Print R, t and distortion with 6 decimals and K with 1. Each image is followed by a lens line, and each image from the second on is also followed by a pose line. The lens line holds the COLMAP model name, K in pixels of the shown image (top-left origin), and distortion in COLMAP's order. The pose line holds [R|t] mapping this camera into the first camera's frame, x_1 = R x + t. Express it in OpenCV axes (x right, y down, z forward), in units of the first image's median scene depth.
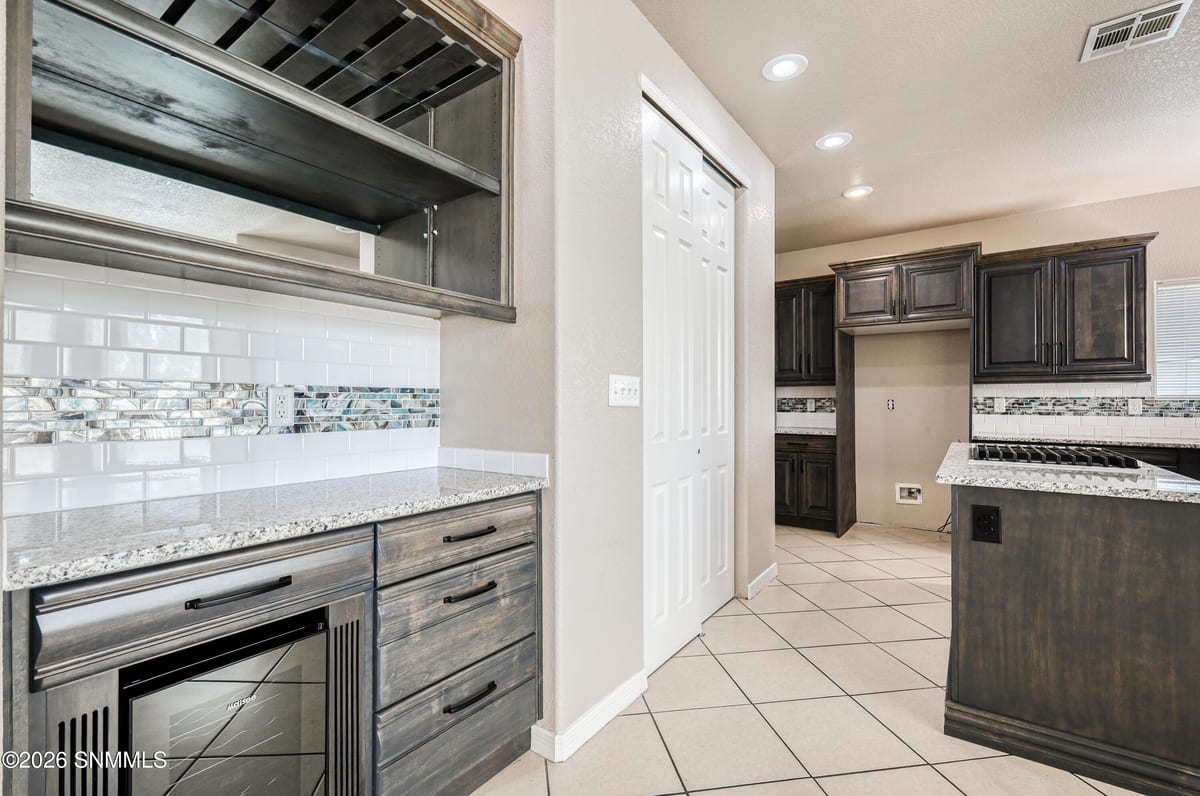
lens RADIAL K [[527.7, 0, 600.0], [0, 527.7, 398.0], [0, 0, 1]] dist [0.001794, 0.000506]
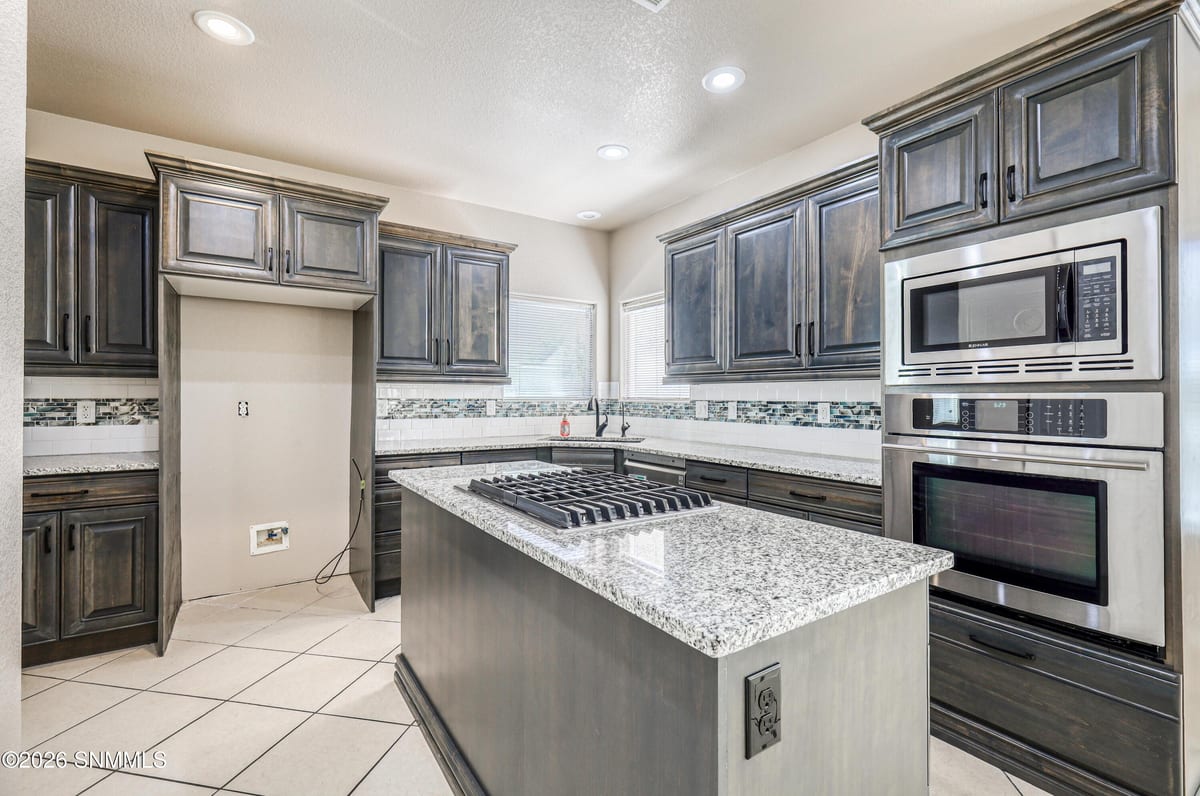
lens RADIAL K [[522.5, 0, 595.4], [0, 522.5, 394.2], [0, 0, 1]] dist [-0.000755, -0.000038]
pose [[0.353883, 0.002551, 0.935286, 0.113913], [-0.010773, 0.999941, 0.001349, -0.014293], [-0.935228, -0.010553, 0.353890, 0.431858]]
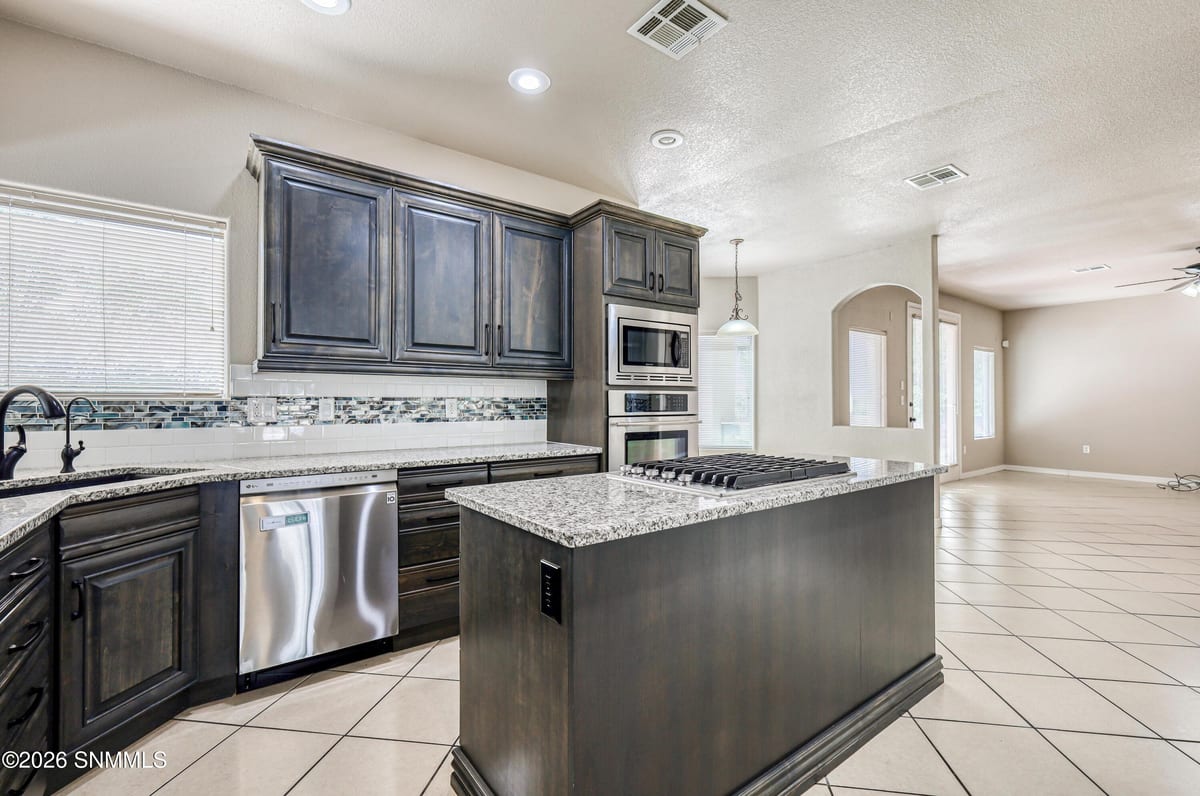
lens RADIAL K [[522.6, 0, 612.0], [0, 522.6, 398.0], [0, 0, 1]] dist [0.000025, 0.000052]
pose [[-0.955588, 0.001330, 0.294703, 0.455314], [-0.003647, 0.999860, -0.016336, 0.006470], [-0.294684, -0.016685, -0.955449, 1.071745]]
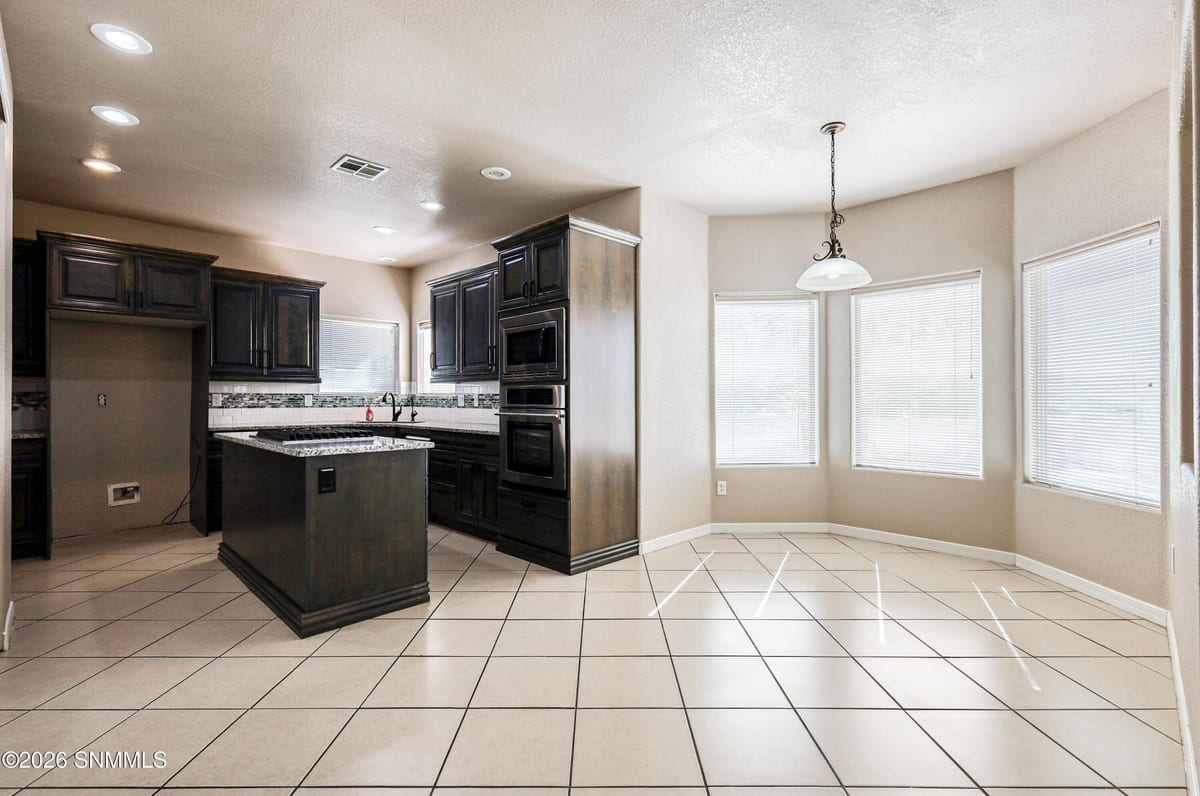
lens RADIAL K [[536.5, 0, 593.5], [0, 536.5, 396.2], [0, 0, 1]] dist [-0.000498, 0.000428]
pose [[0.164655, 0.002172, 0.986349, -0.272423], [-0.008048, 0.999967, -0.000859, -0.000340], [-0.986318, -0.007797, 0.164667, 0.012116]]
